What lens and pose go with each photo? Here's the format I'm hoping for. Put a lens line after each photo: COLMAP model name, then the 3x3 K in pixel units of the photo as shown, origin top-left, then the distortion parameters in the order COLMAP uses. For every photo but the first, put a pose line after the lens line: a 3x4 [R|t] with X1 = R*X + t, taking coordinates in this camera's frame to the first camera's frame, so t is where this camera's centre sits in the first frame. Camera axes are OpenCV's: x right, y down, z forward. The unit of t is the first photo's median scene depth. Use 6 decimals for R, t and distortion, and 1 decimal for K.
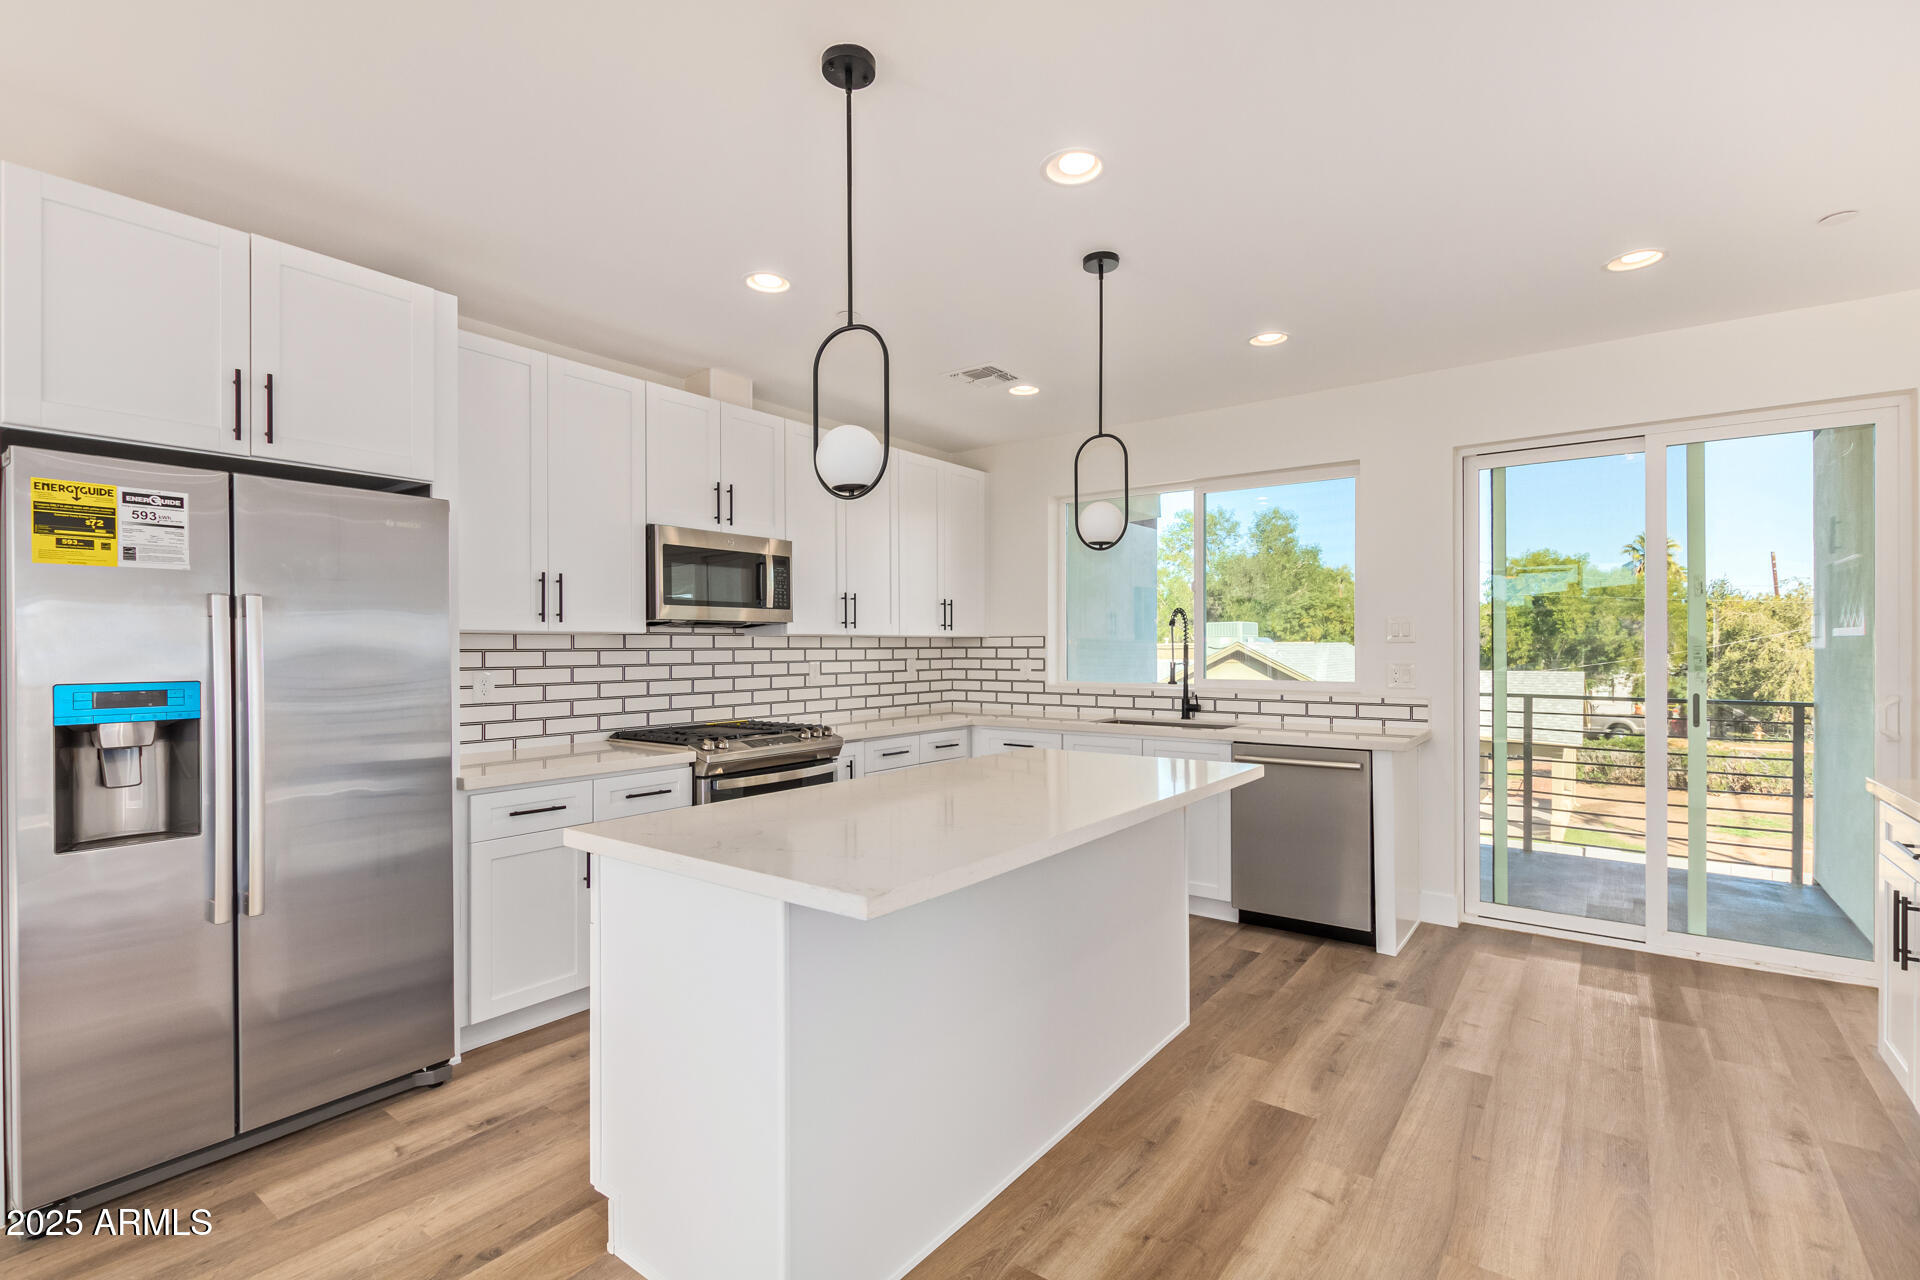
lens RADIAL K [[877.0, 0, 961.1], [0, 877.0, 646.8], [0, 0, 1]] dist [0.004018, -0.002599]
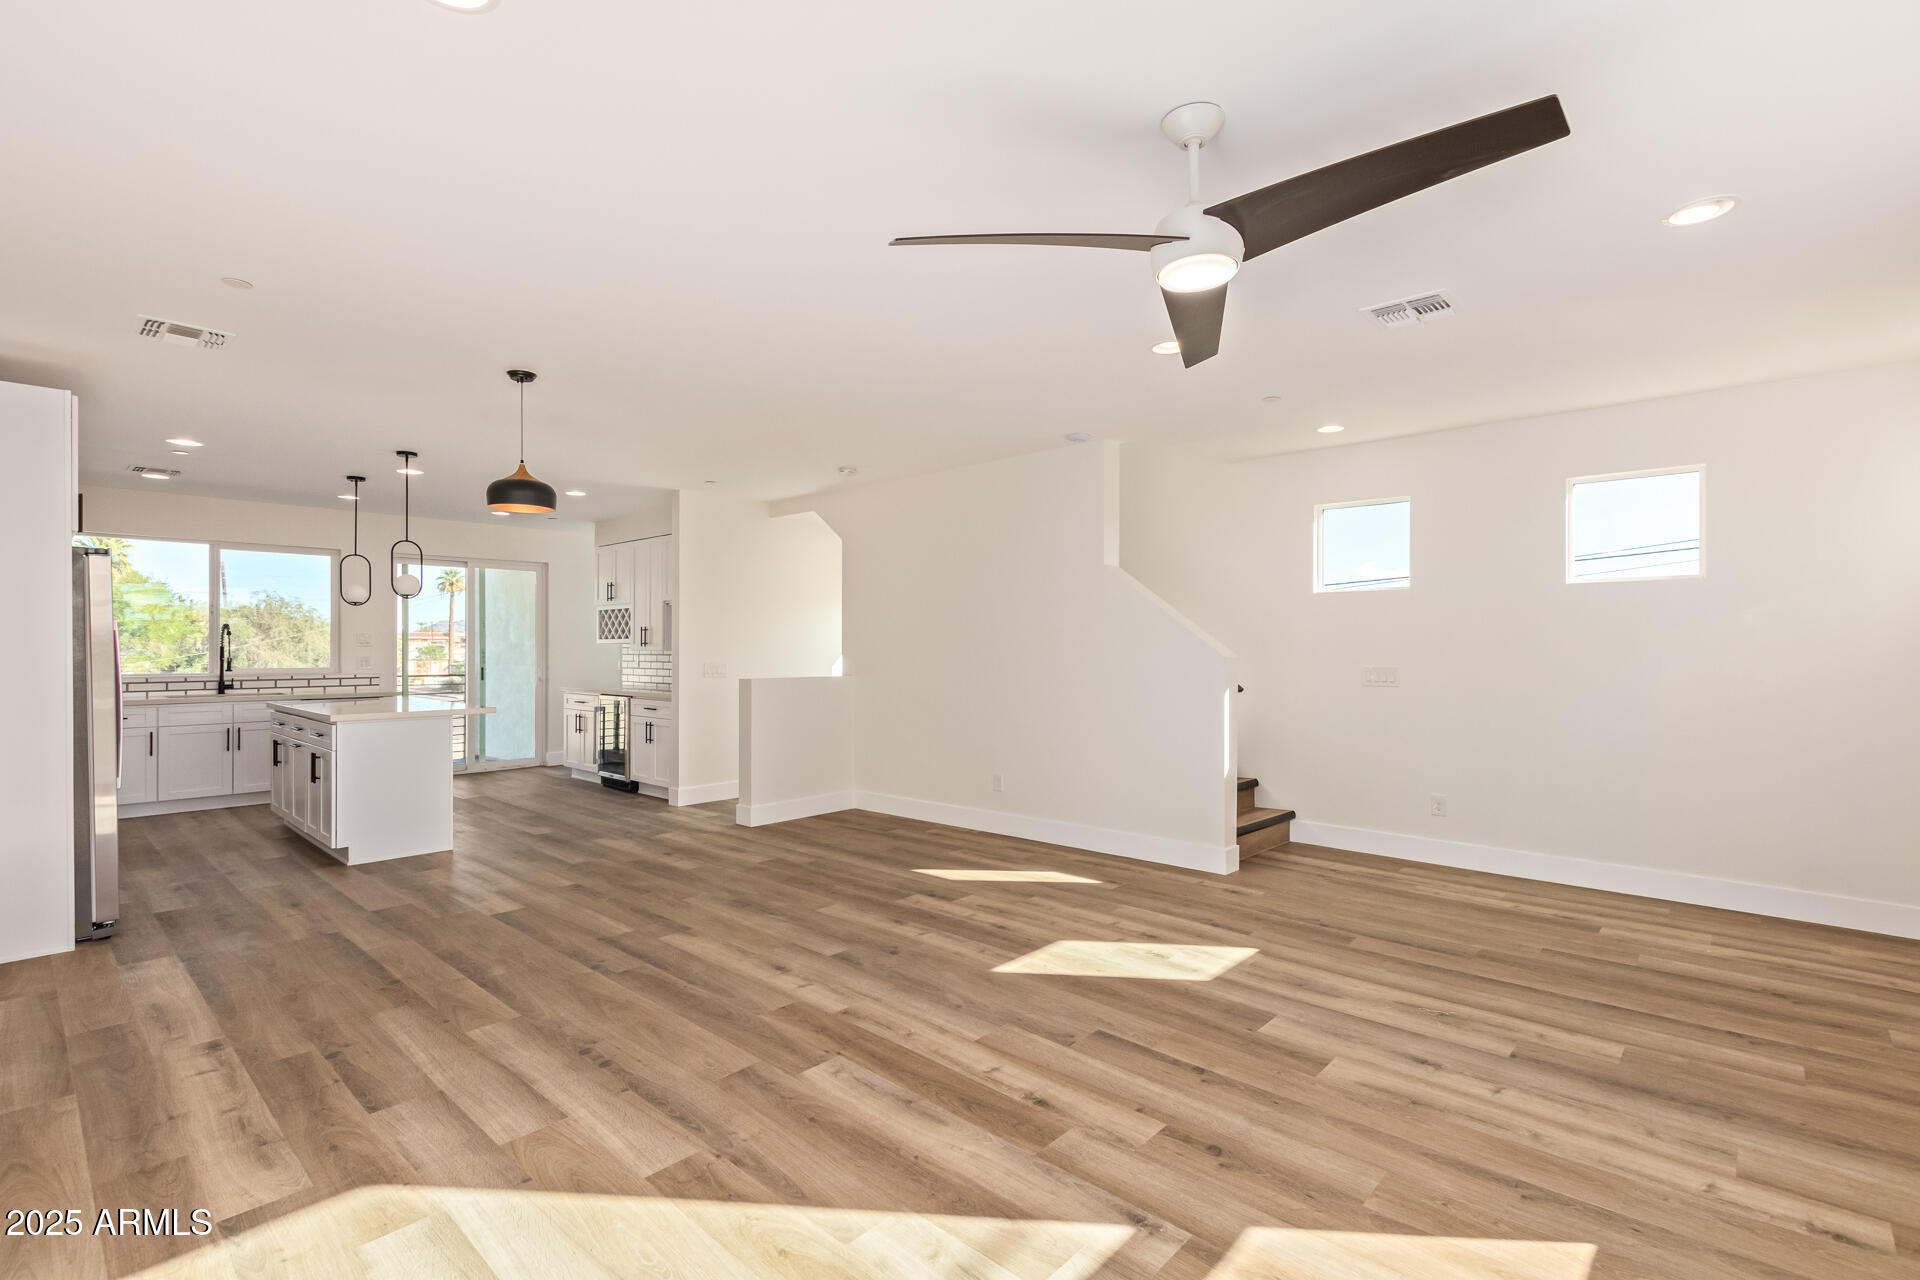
lens RADIAL K [[877.0, 0, 970.8], [0, 877.0, 647.0], [0, 0, 1]] dist [0.004018, -0.002599]
pose [[0.090993, 0.004009, 0.995843, -1.428285], [-0.001804, 0.999991, -0.003861, 0.001995], [-0.995850, -0.001445, 0.090999, -0.576417]]
